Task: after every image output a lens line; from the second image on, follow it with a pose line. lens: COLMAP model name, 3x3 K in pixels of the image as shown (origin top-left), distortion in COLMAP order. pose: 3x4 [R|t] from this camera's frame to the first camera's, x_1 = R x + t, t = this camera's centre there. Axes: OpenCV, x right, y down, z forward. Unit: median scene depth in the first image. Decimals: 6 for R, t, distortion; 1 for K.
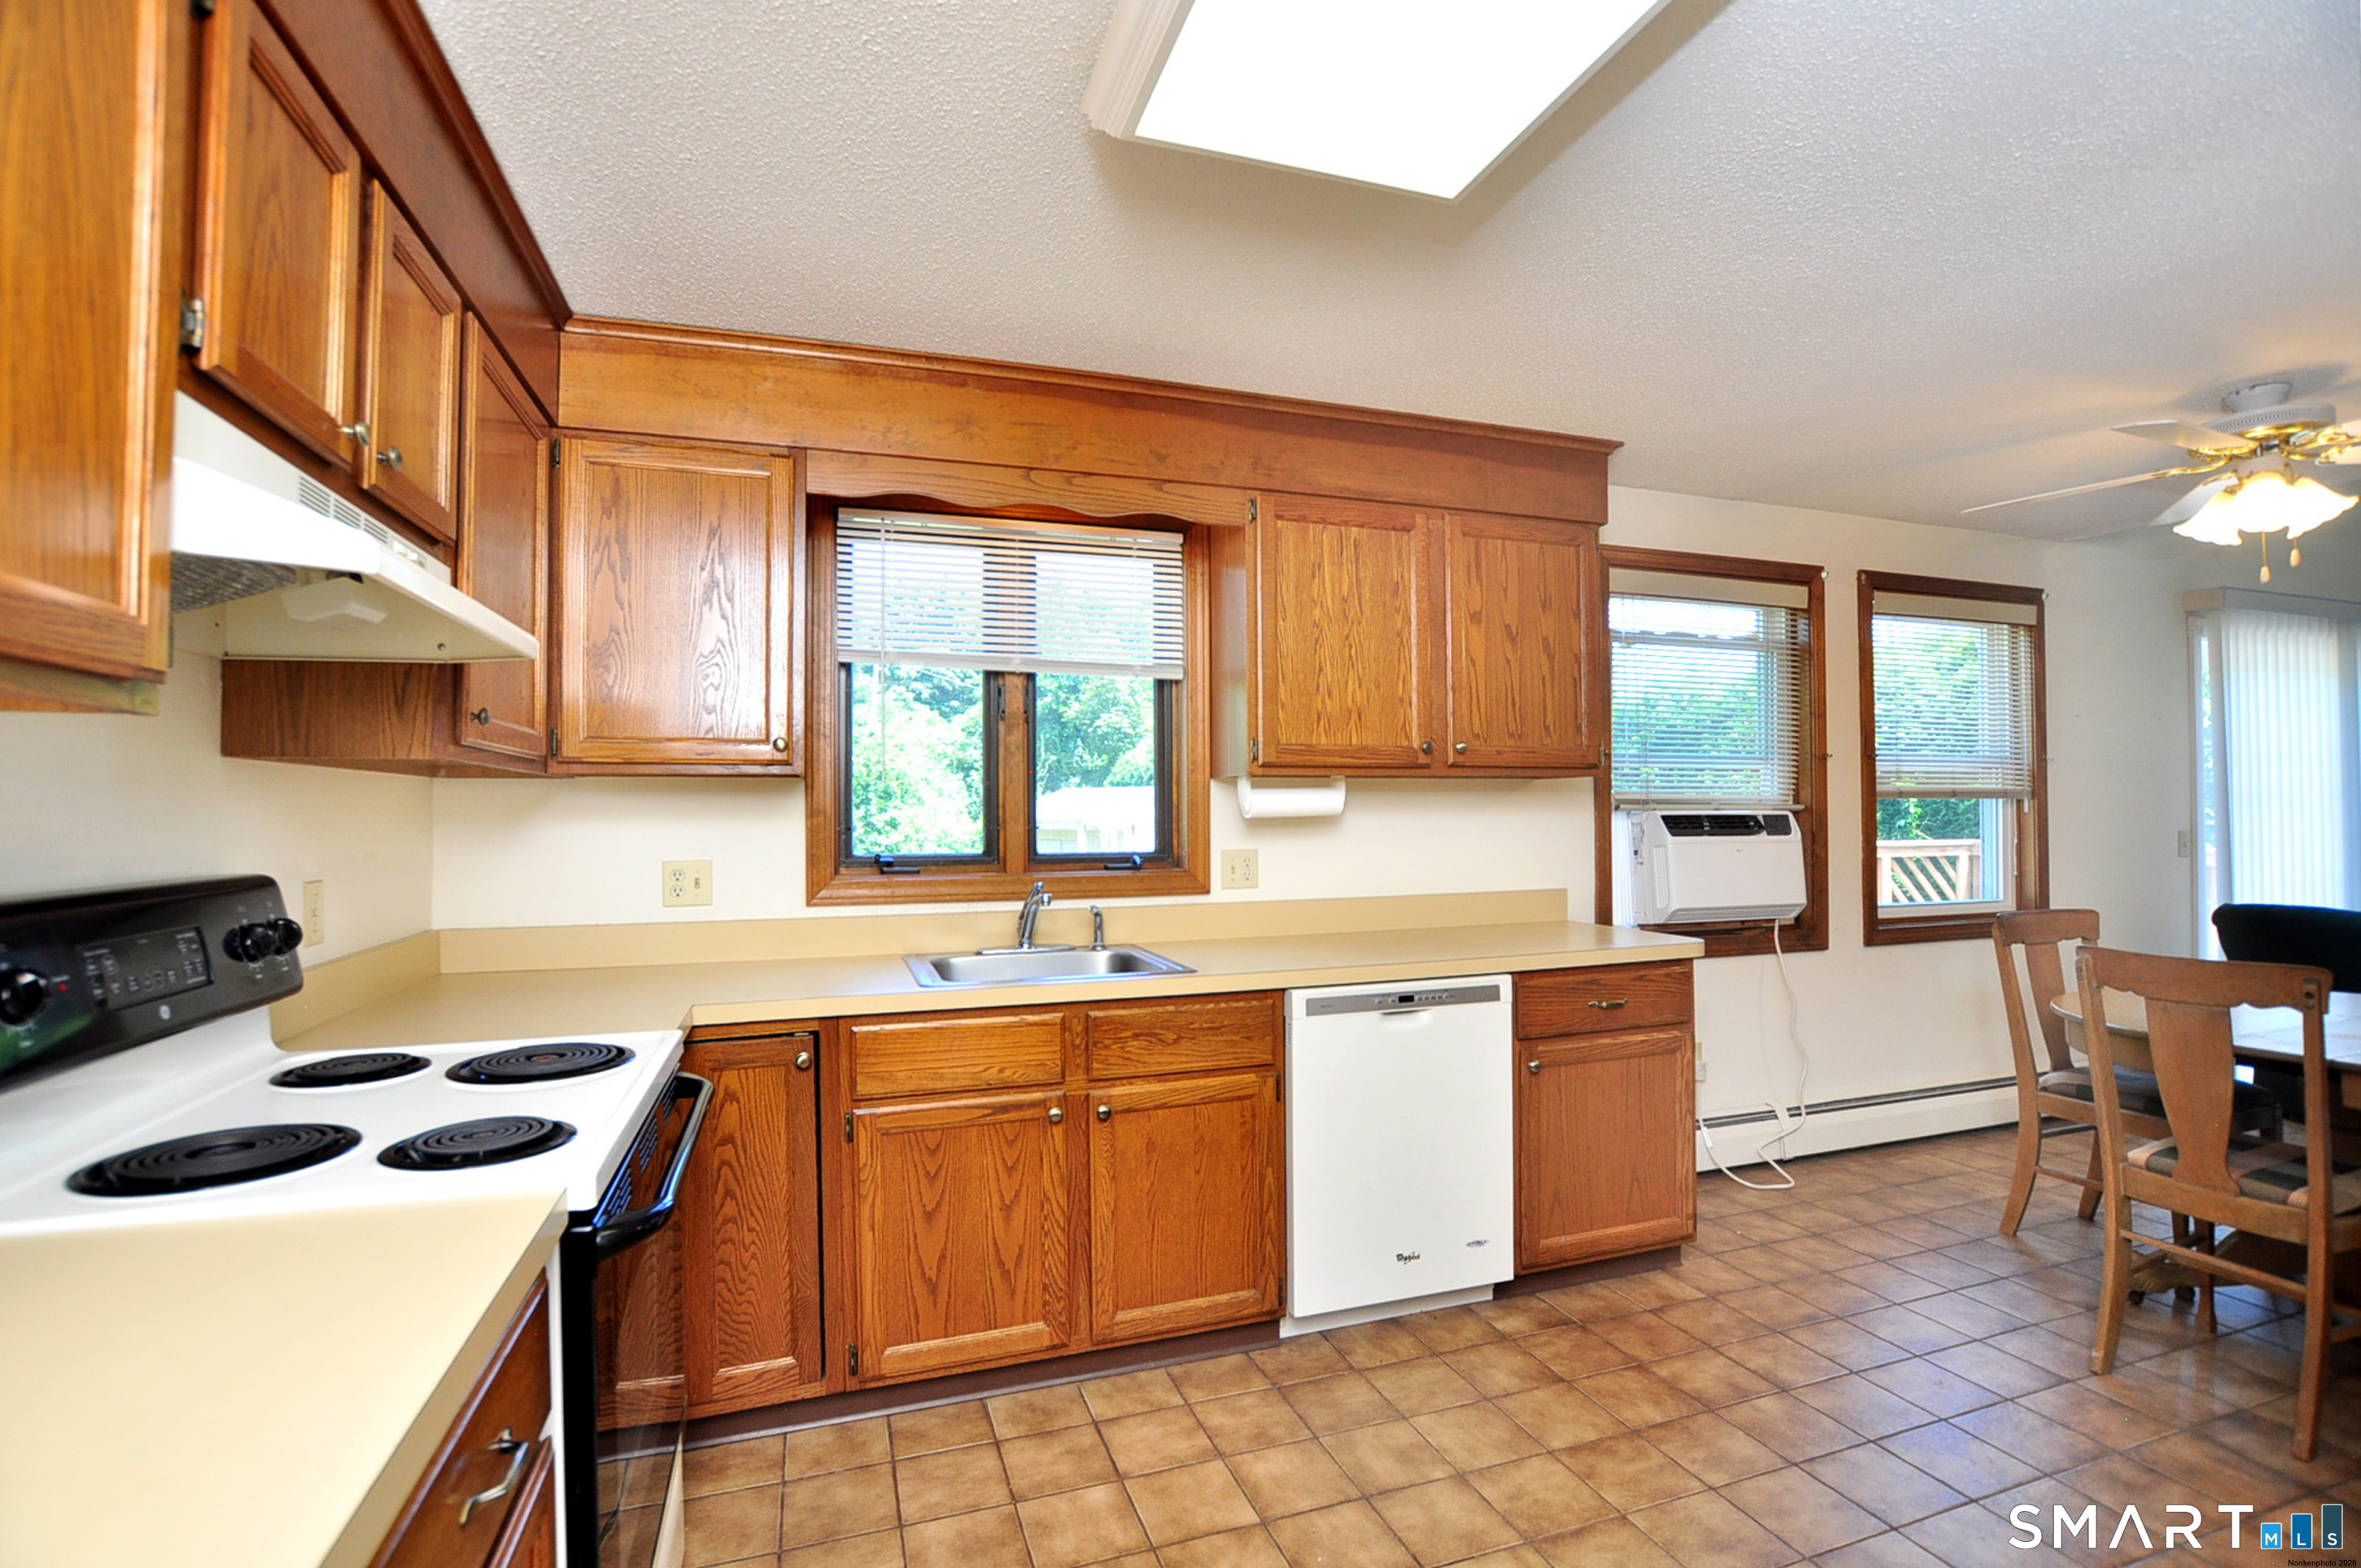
lens RADIAL K [[1030.1, 0, 1195.5], [0, 1030.1, 803.6], [0, 0, 1]] dist [-0.025337, -0.000184]
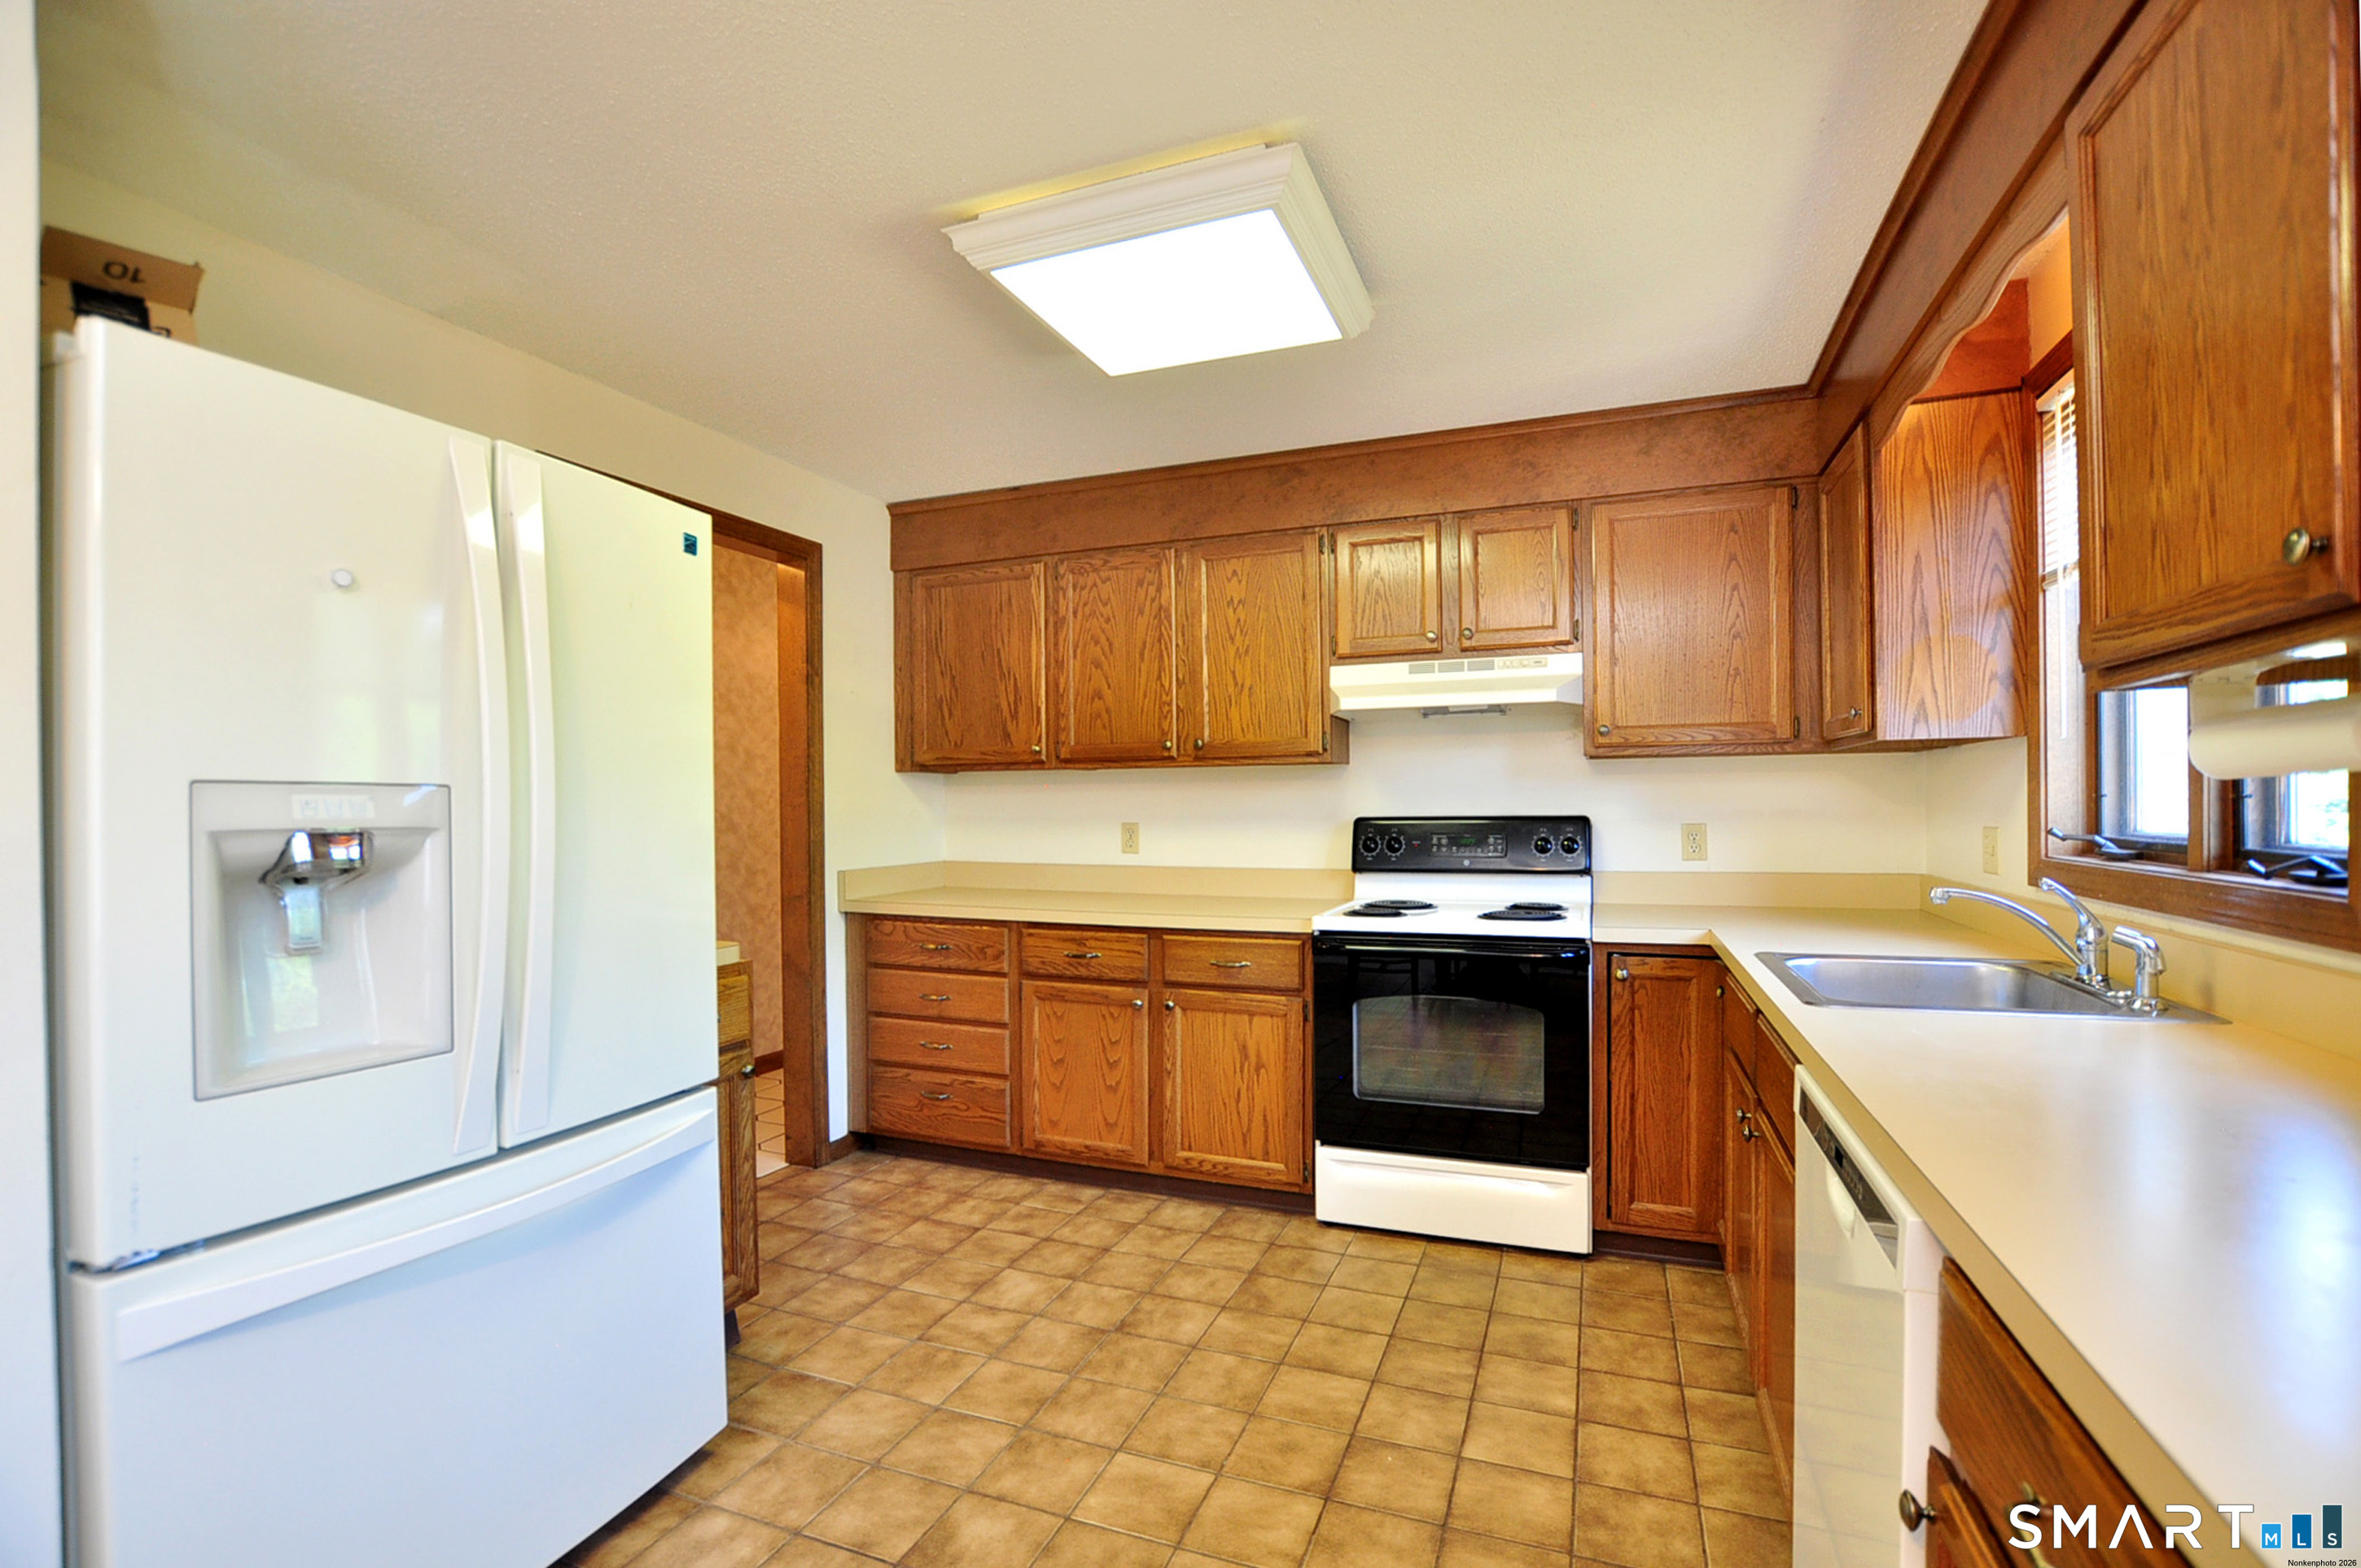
lens RADIAL K [[1068.3, 0, 1185.6], [0, 1068.3, 813.1], [0, 0, 1]] dist [-0.022770, 0.000433]
pose [[-0.646356, 0.014120, -0.762906, 0.921592], [0.018001, 0.999833, 0.003254, 0.033752], [0.762824, -0.011630, -0.646502, 1.294719]]
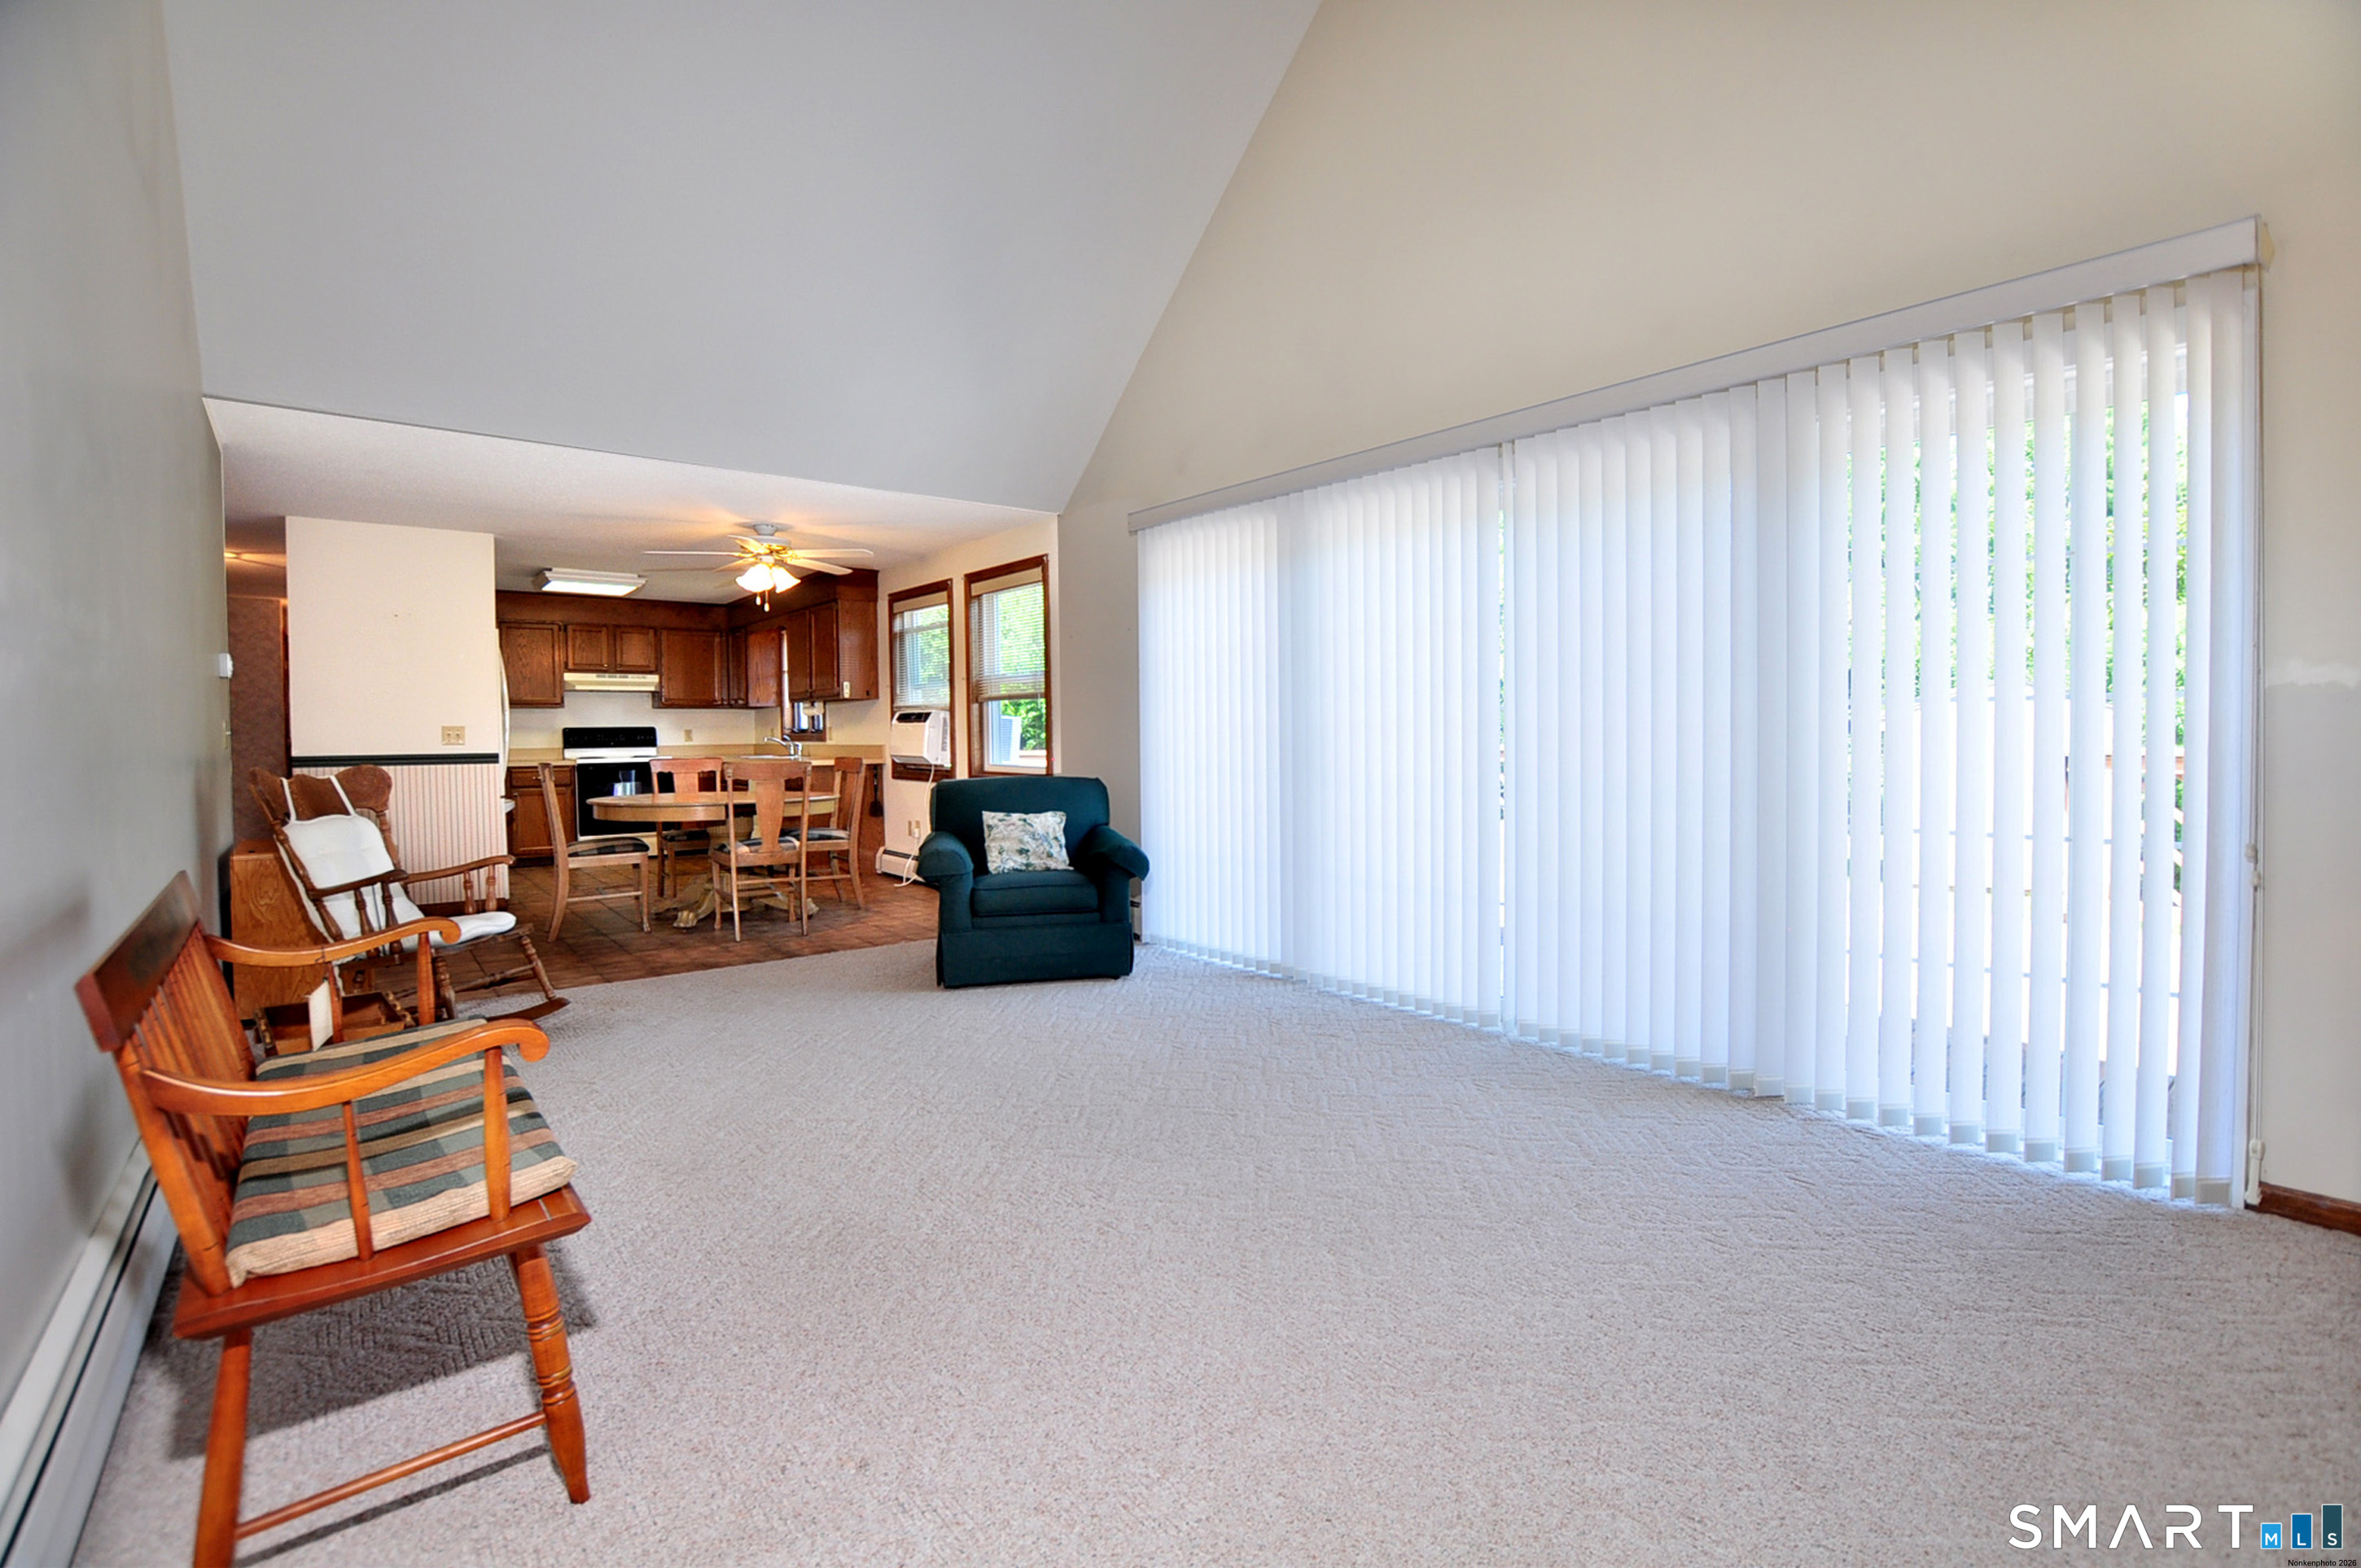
lens RADIAL K [[1030.1, 0, 1195.5], [0, 1030.1, 803.6], [0, 0, 1]] dist [-0.025337, -0.000184]
pose [[0.362604, 0.071153, -0.929223, 4.648573], [0.013871, 0.996559, 0.081722, 0.056040], [0.931840, -0.042522, 0.360369, 1.314945]]
